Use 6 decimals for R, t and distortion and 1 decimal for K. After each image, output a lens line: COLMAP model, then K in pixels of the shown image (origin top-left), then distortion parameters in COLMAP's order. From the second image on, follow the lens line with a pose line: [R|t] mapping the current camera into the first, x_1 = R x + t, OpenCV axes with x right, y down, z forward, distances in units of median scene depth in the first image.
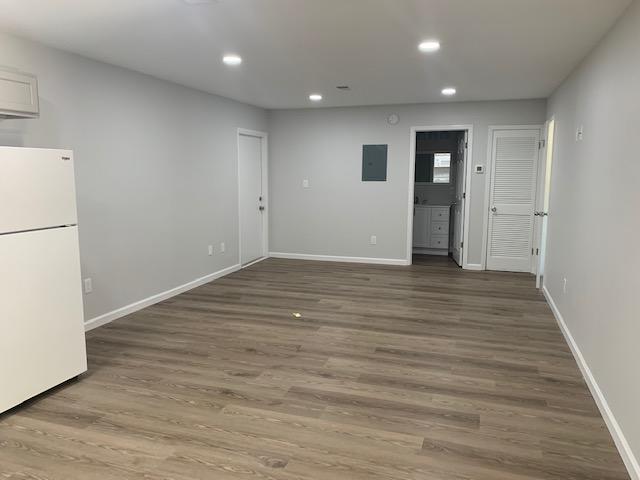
lens RADIAL K [[487.5, 0, 317.9], [0, 487.5, 238.3], [0, 0, 1]] dist [0.032715, -0.029785]
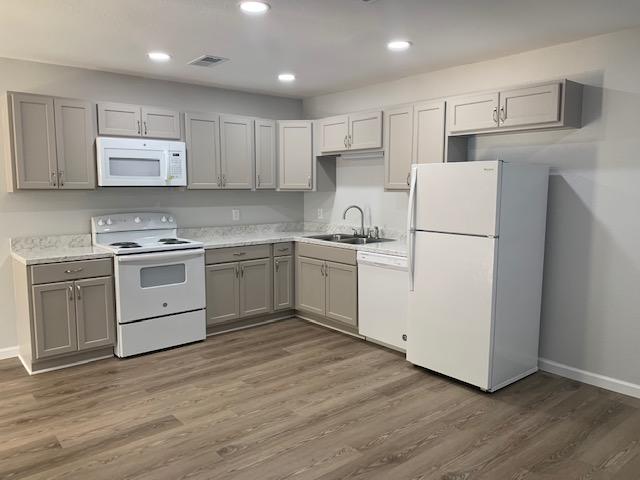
lens RADIAL K [[487.5, 0, 322.2], [0, 487.5, 237.9], [0, 0, 1]] dist [0.032715, -0.029785]
pose [[-0.515998, 0.092076, -0.851627, 0.476233], [-0.117803, 0.977131, 0.177022, -0.149472], [0.848451, 0.191667, -0.493351, 1.128903]]
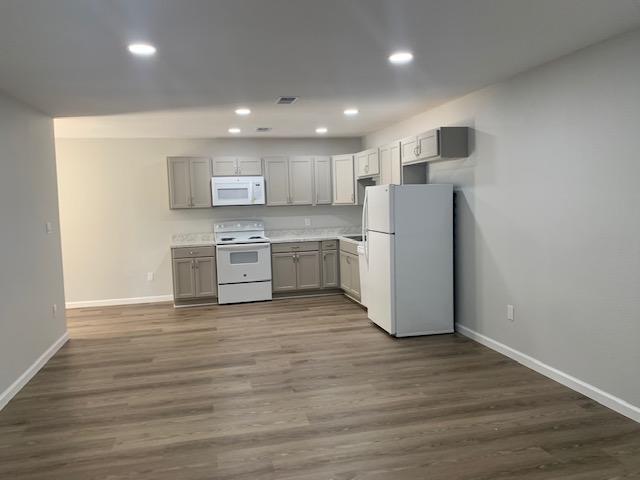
lens RADIAL K [[487.5, 0, 315.9], [0, 487.5, 242.4], [0, 0, 1]] dist [0.032715, -0.029785]
pose [[-0.848867, 0.072226, -0.523650, 0.454713], [-0.041929, 0.978300, 0.202905, -0.279275], [0.526942, 0.194195, -0.827418, 2.007807]]
